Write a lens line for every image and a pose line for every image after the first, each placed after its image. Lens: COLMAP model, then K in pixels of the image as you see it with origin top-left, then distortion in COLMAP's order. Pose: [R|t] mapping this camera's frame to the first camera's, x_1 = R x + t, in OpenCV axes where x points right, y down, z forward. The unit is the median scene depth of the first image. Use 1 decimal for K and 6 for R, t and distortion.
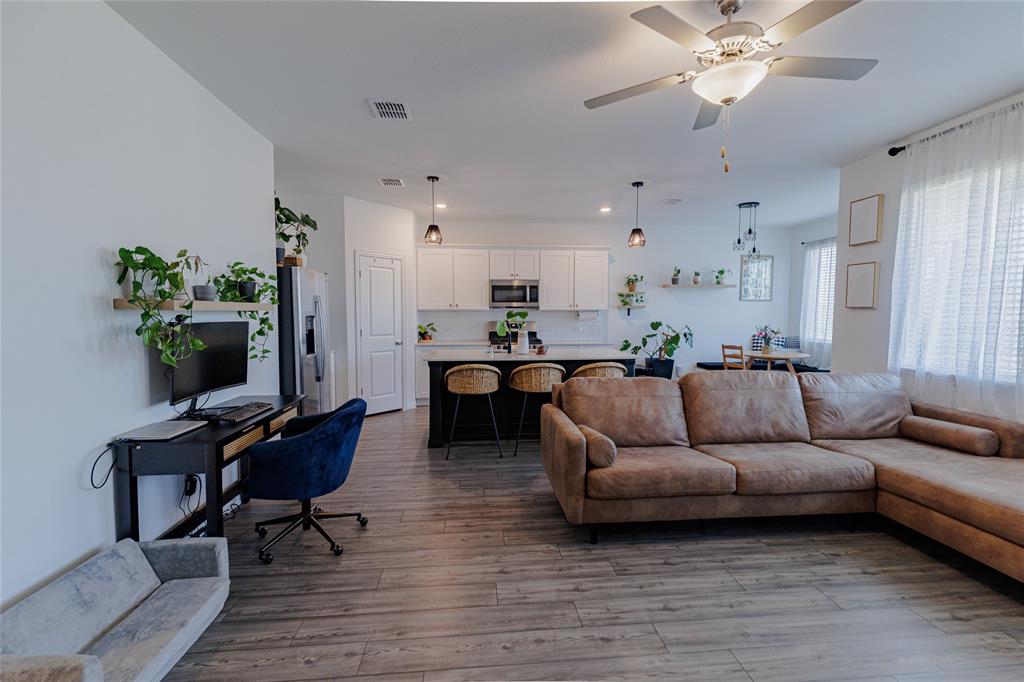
lens RADIAL K [[465.2, 0, 530.4], [0, 465.2, 337.8], [0, 0, 1]] dist [0.007057, -0.000702]
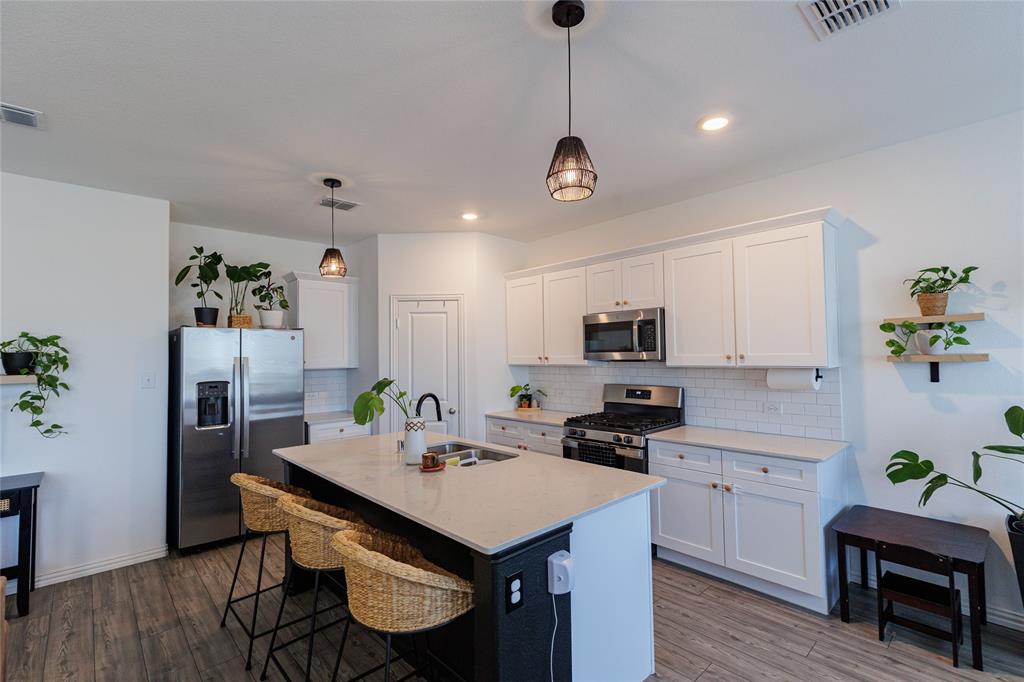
lens RADIAL K [[465.2, 0, 518.6], [0, 465.2, 338.5], [0, 0, 1]] dist [0.007057, -0.000702]
pose [[0.588606, -0.035176, -0.807654, 0.645732], [-0.028214, 0.997550, -0.064008, -0.099933], [0.807927, 0.060462, 0.586172, 1.077312]]
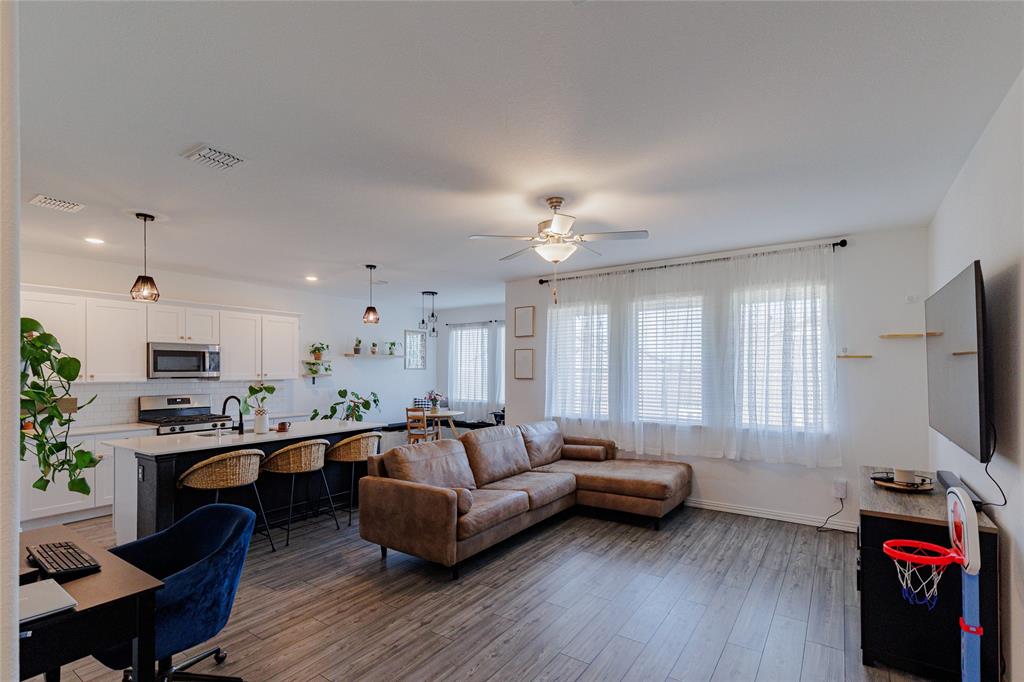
lens RADIAL K [[465.2, 0, 544.7], [0, 465.2, 369.8], [0, 0, 1]] dist [0.007057, -0.000702]
pose [[0.620136, 0.002600, 0.784490, -0.524621], [0.044700, 0.998253, -0.038644, -0.037829], [-0.783220, 0.059031, 0.618937, 0.023413]]
